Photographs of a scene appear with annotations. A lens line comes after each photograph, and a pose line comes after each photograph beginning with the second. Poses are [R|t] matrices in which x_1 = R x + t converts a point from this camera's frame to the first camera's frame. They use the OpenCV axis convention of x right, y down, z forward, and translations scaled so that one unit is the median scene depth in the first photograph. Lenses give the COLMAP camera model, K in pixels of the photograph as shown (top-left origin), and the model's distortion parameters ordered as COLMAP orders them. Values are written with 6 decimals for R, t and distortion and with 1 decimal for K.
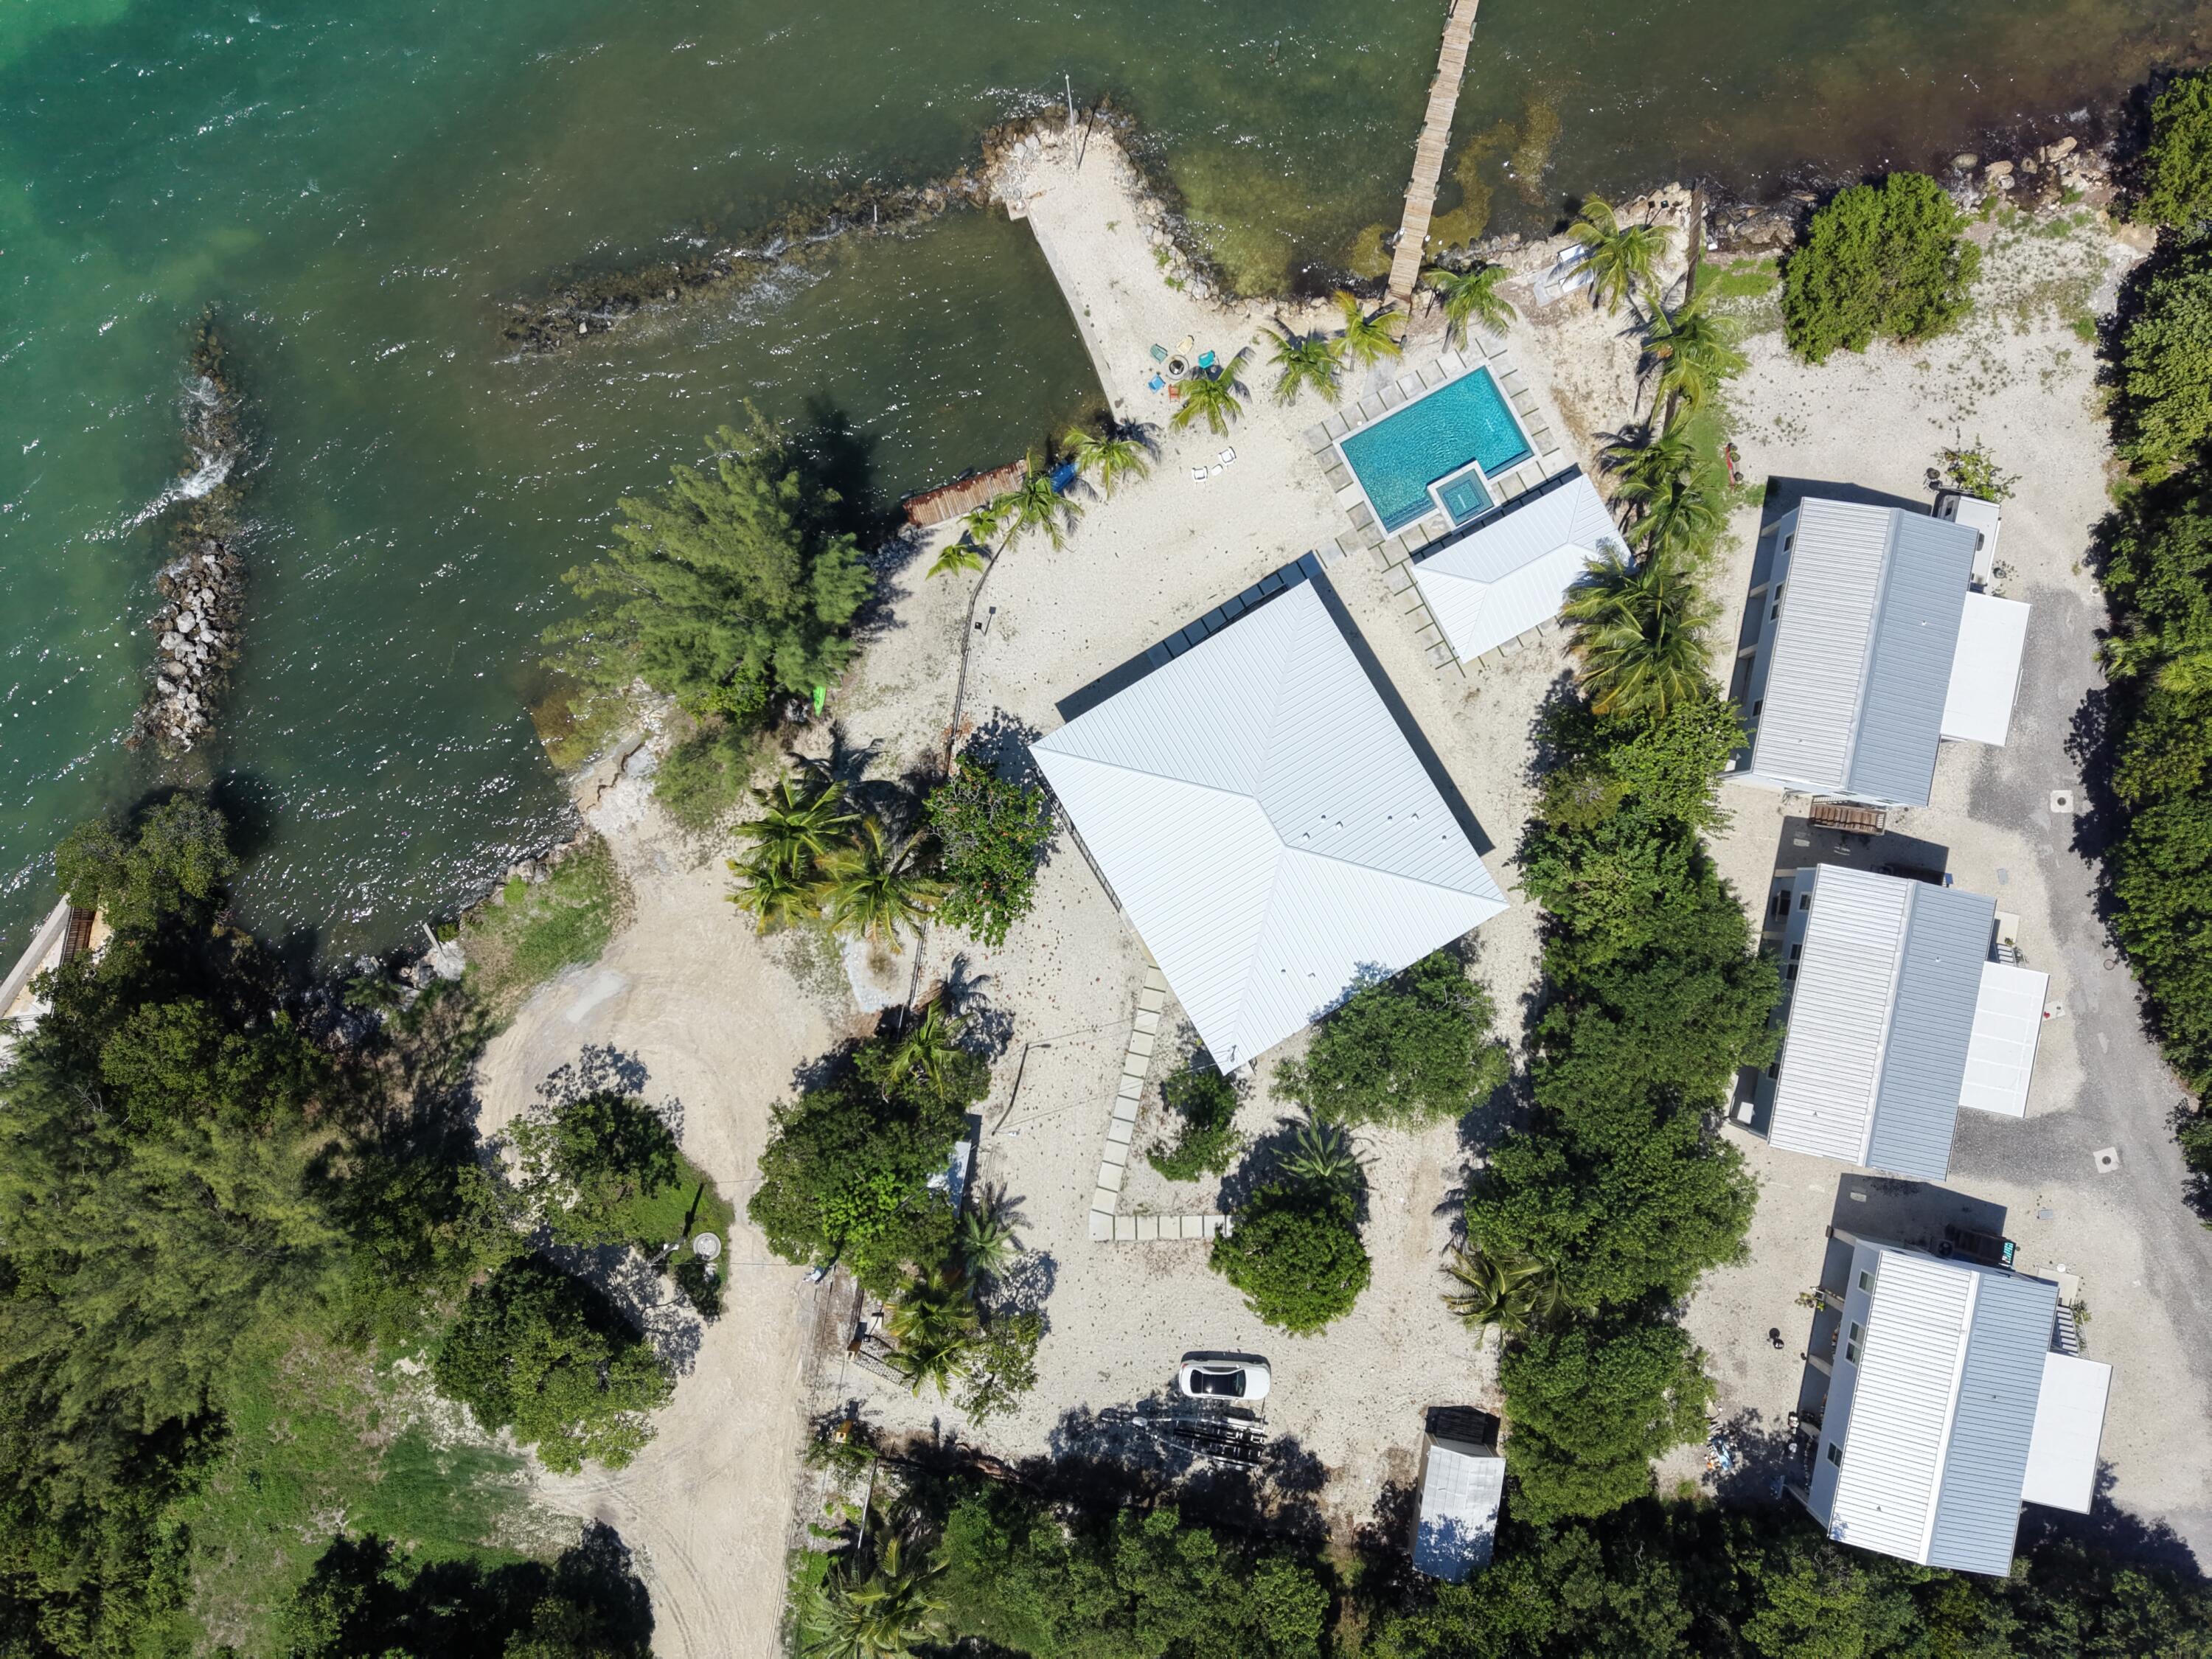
lens RADIAL K [[1490.9, 0, 1102.7], [0, 1490.9, 826.6], [0, 0, 1]] dist [0.042987, -0.040734]
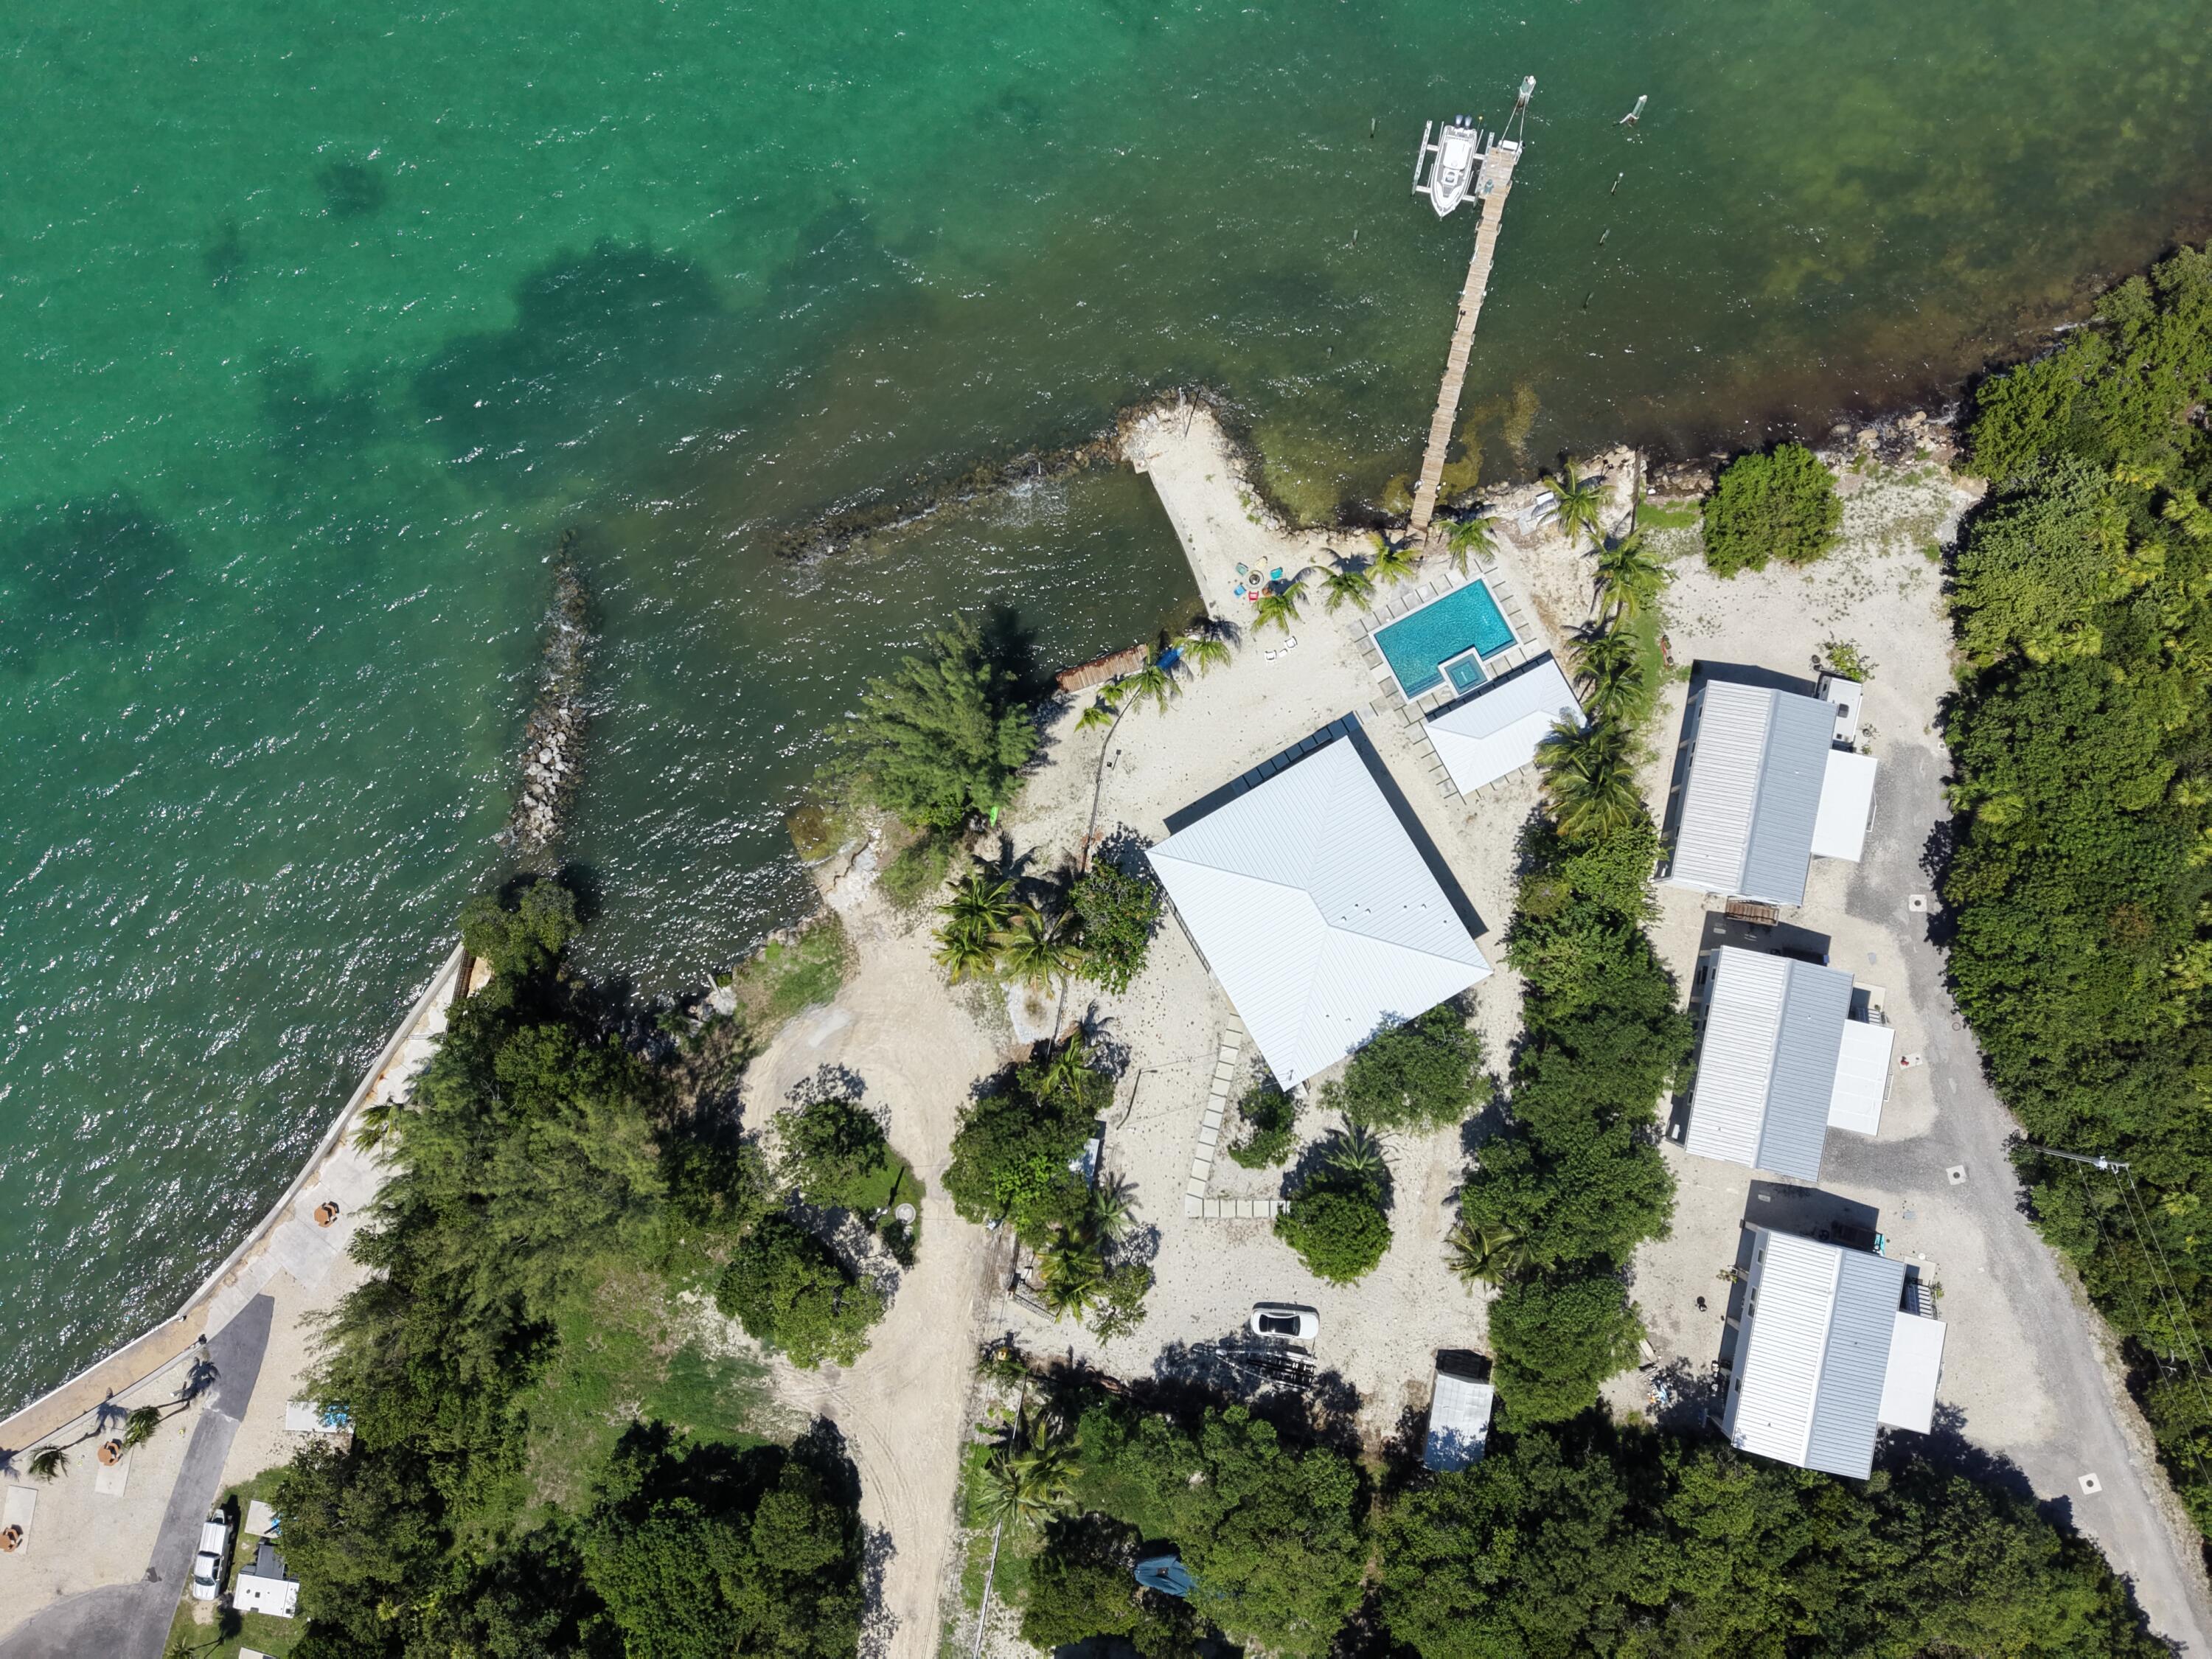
lens RADIAL K [[1490.9, 0, 1102.7], [0, 1490.9, 826.6], [0, 0, 1]] dist [0.042987, -0.040734]
pose [[0.998231, 0.011279, -0.058382, -0.008244], [-0.014745, 0.998132, -0.059280, 0.005330], [0.057604, 0.060036, 0.996533, -0.374953]]
